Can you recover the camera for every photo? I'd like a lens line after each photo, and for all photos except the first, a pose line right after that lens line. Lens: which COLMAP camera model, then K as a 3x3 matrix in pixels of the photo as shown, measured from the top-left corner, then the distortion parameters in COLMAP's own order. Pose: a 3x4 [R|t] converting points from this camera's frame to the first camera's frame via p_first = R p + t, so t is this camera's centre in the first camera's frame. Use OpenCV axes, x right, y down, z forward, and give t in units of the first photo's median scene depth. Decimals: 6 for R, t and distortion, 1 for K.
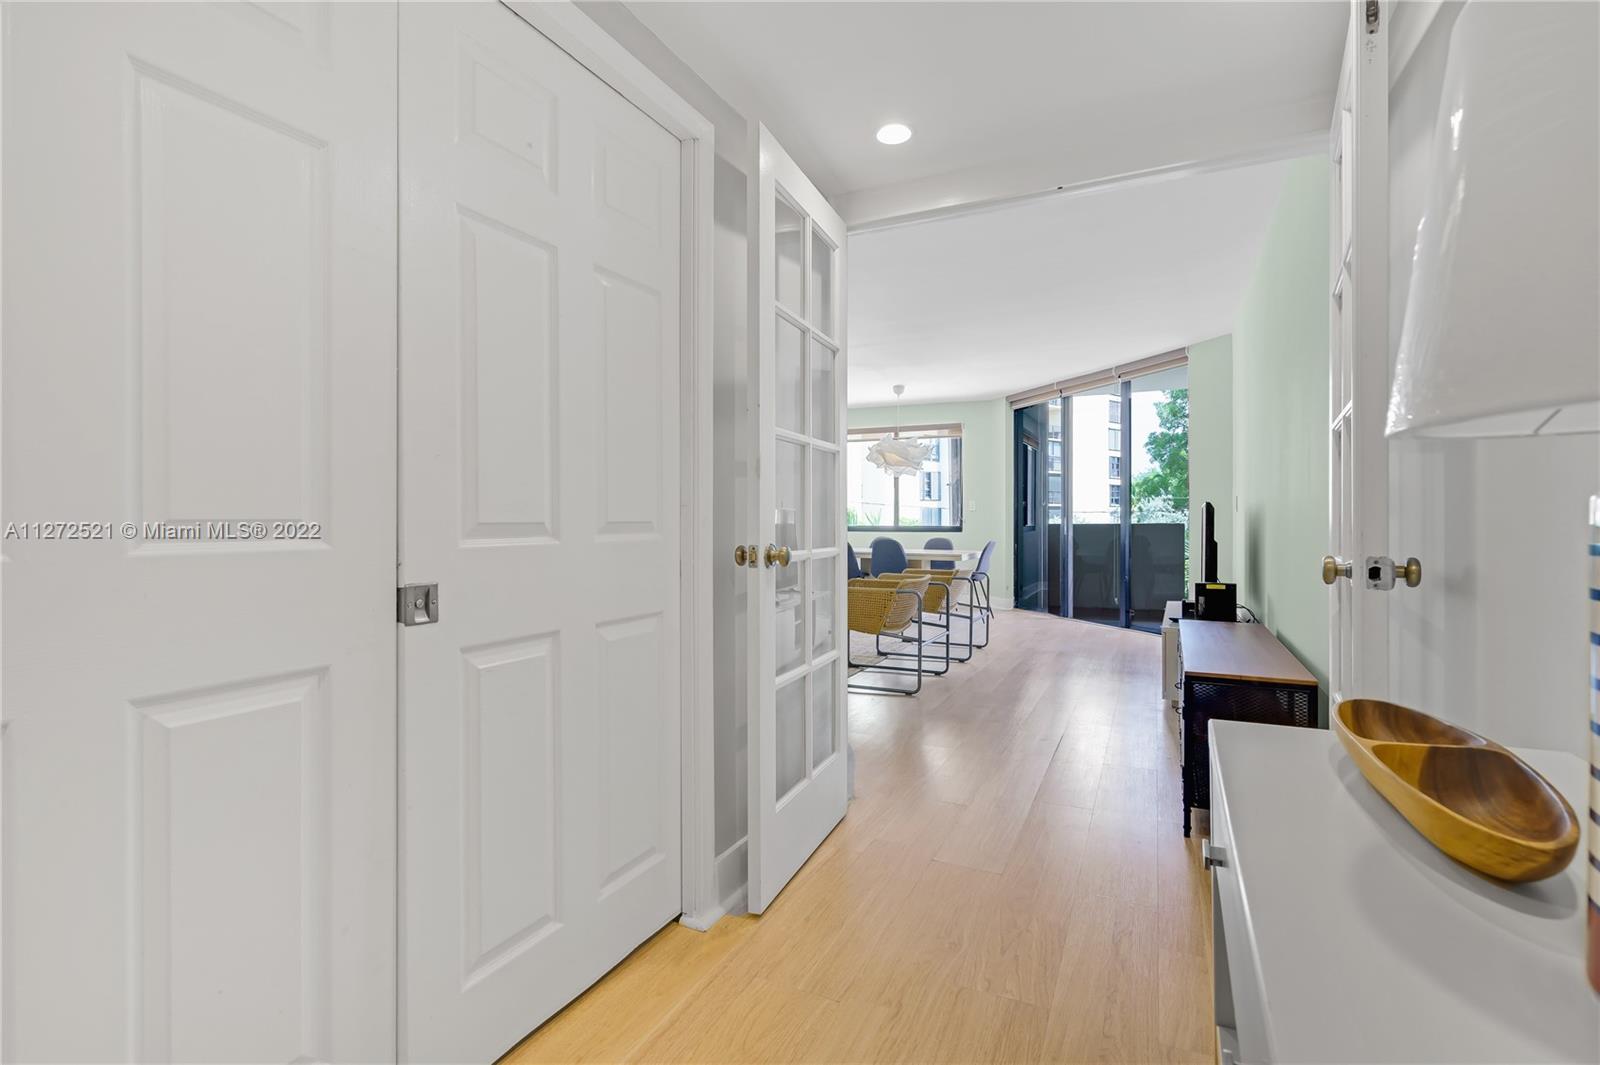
lens RADIAL K [[745.9, 0, 798.5], [0, 745.9, 521.0], [0, 0, 1]] dist [0.001182, 0.000790]
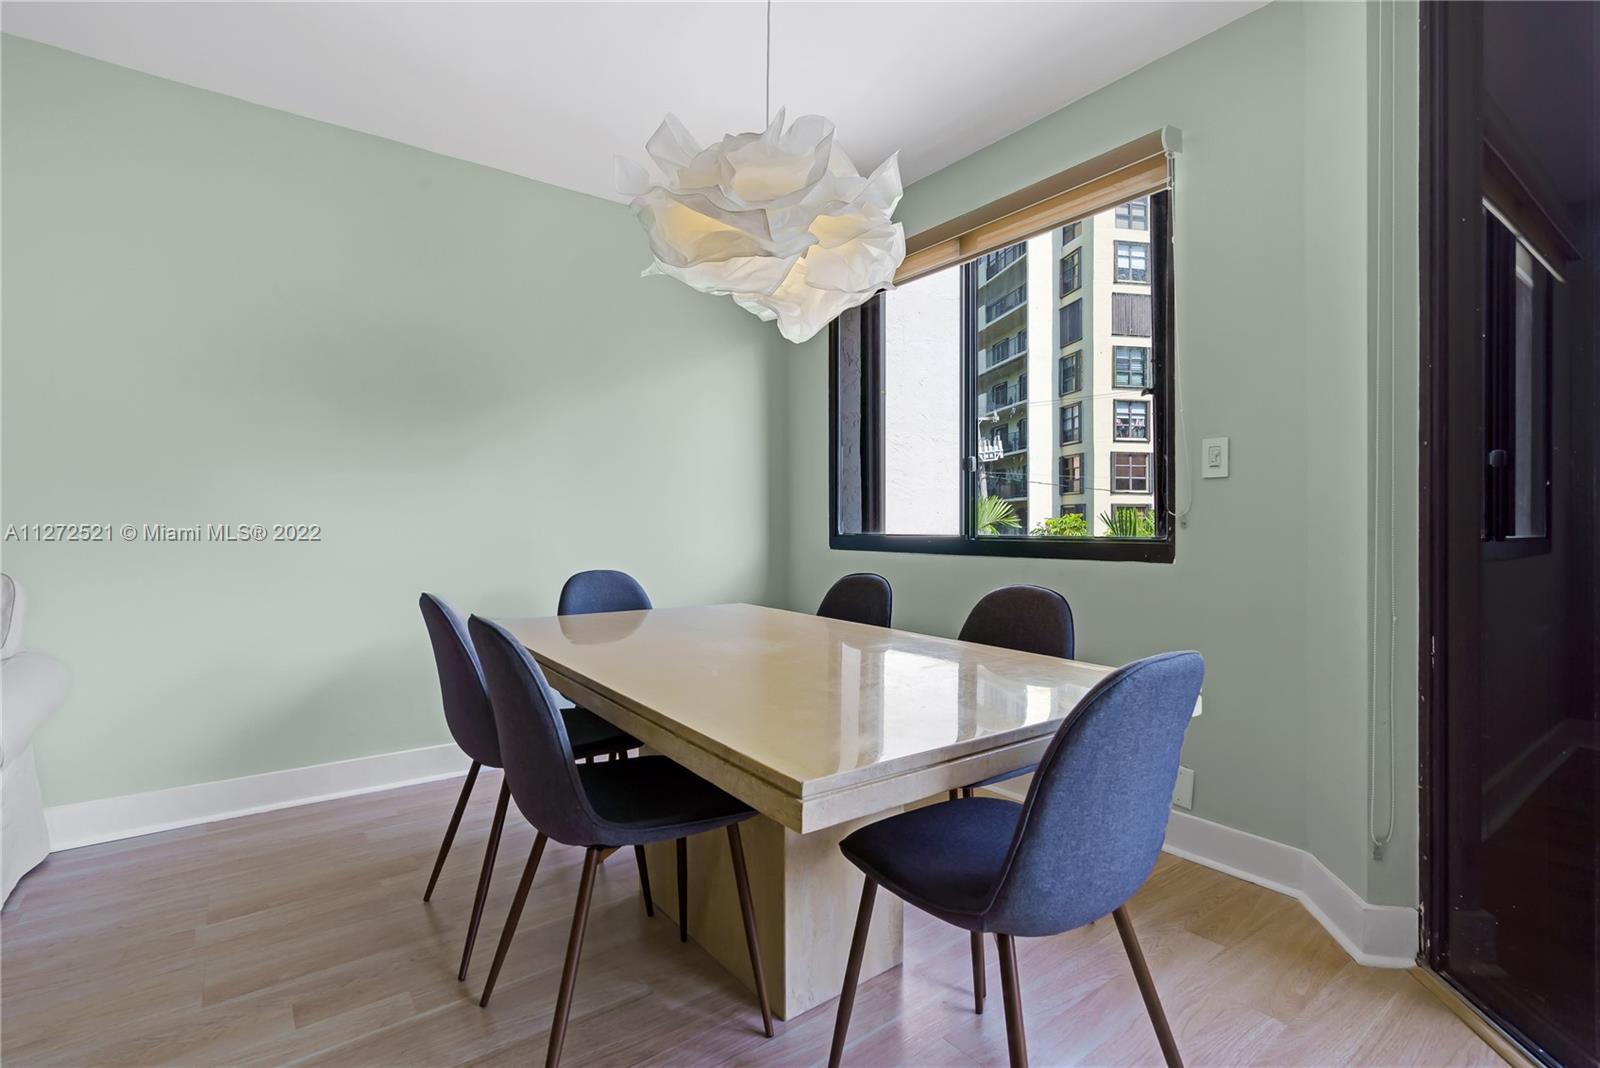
lens RADIAL K [[745.9, 0, 798.5], [0, 745.9, 522.5], [0, 0, 1]] dist [0.001182, 0.000790]
pose [[0.892211, 0.000114, -0.451618, 0.209377], [-0.000872, 0.999999, -0.001469, 0.001711], [0.451618, 0.001704, 0.892210, 0.677383]]
